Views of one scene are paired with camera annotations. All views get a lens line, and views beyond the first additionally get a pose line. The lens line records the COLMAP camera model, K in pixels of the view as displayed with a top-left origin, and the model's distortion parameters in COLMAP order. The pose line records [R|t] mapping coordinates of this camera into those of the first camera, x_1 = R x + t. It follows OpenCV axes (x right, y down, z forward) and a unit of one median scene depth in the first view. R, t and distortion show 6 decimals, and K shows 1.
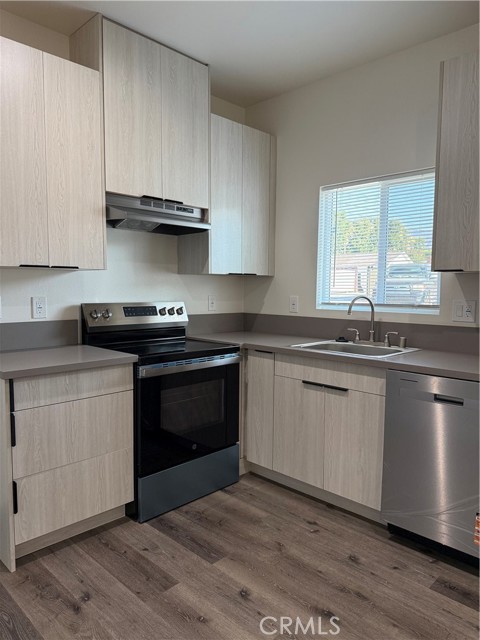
lens RADIAL K [[453.8, 0, 239.3], [0, 453.8, 320.6], [0, 0, 1]] dist [0.045225, -0.061797]
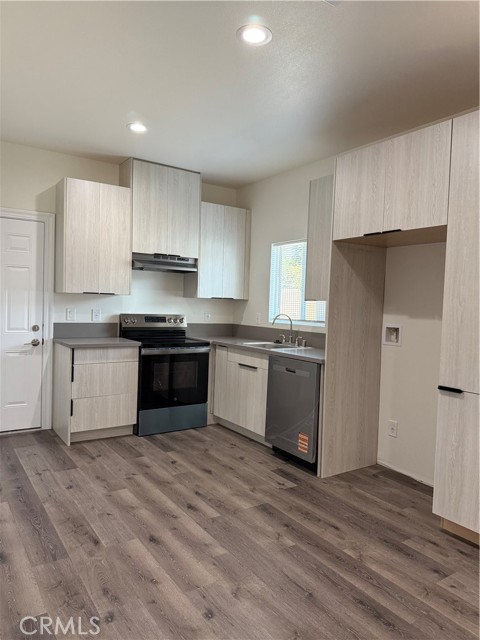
lens RADIAL K [[453.8, 0, 245.7], [0, 453.8, 318.2], [0, 0, 1]] dist [0.045225, -0.061797]
pose [[0.980532, 0.029878, -0.194072, 0.495573], [-0.038846, 0.998338, -0.042566, 0.037418], [0.192478, 0.049276, 0.980063, -0.654310]]
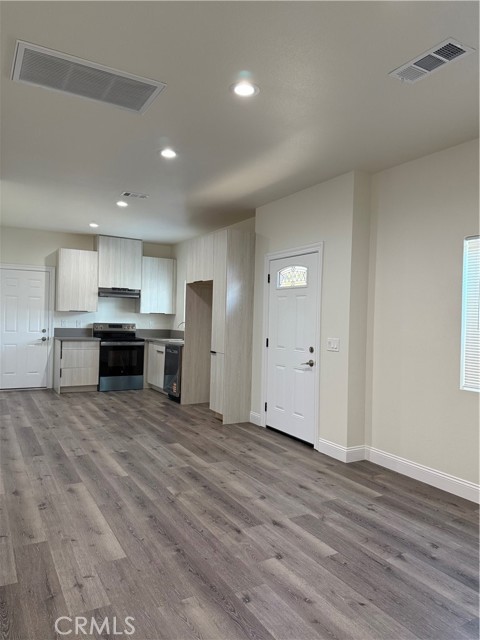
lens RADIAL K [[453.8, 0, 250.5], [0, 453.8, 315.0], [0, 0, 1]] dist [0.045225, -0.061797]
pose [[0.966345, 0.014877, -0.256820, 1.507614], [-0.036597, 0.996123, -0.080002, 0.119772], [0.254634, 0.086709, 0.963142, -1.725566]]
